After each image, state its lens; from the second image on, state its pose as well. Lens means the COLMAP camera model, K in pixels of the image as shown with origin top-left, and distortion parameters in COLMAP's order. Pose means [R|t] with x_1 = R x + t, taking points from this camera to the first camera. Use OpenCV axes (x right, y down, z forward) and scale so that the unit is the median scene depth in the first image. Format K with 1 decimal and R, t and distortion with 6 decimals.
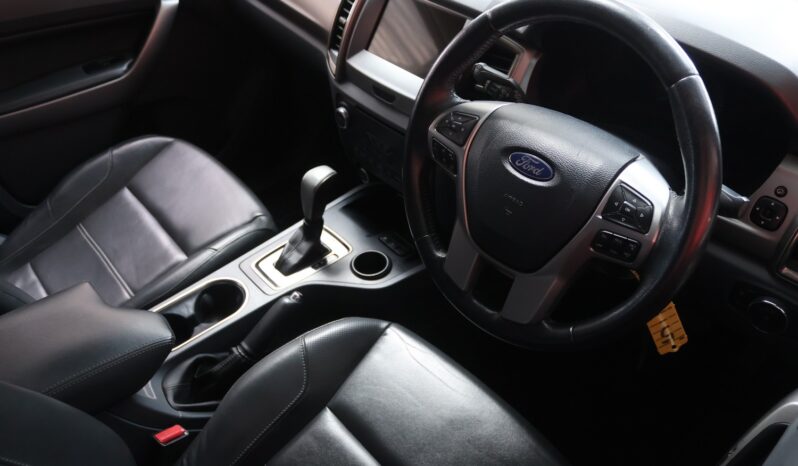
lens RADIAL K [[642.8, 0, 399.0], [0, 642.8, 233.0], [0, 0, 1]] dist [-0.185388, 0.168799]
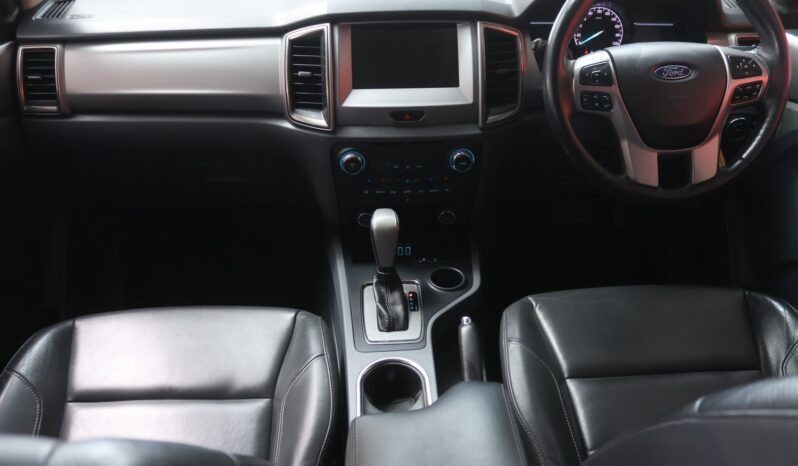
lens RADIAL K [[642.8, 0, 399.0], [0, 642.8, 233.0], [0, 0, 1]] dist [-0.185388, 0.168799]
pose [[0.610380, -0.412861, 0.676005, -1.127655], [0.509310, 0.858181, 0.064254, -0.178717], [-0.606663, 0.305077, 0.734090, 0.418906]]
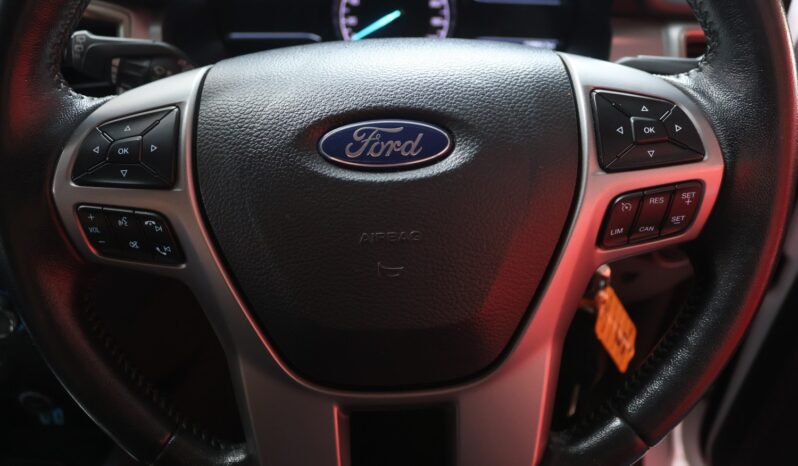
lens RADIAL K [[642.8, 0, 399.0], [0, 642.8, 233.0], [0, 0, 1]] dist [-0.185388, 0.168799]
pose [[0.651275, -0.397392, 0.646467, -0.066818], [0.471783, 0.879299, 0.065225, -0.069894], [-0.594358, 0.262513, 0.760148, 0.624598]]
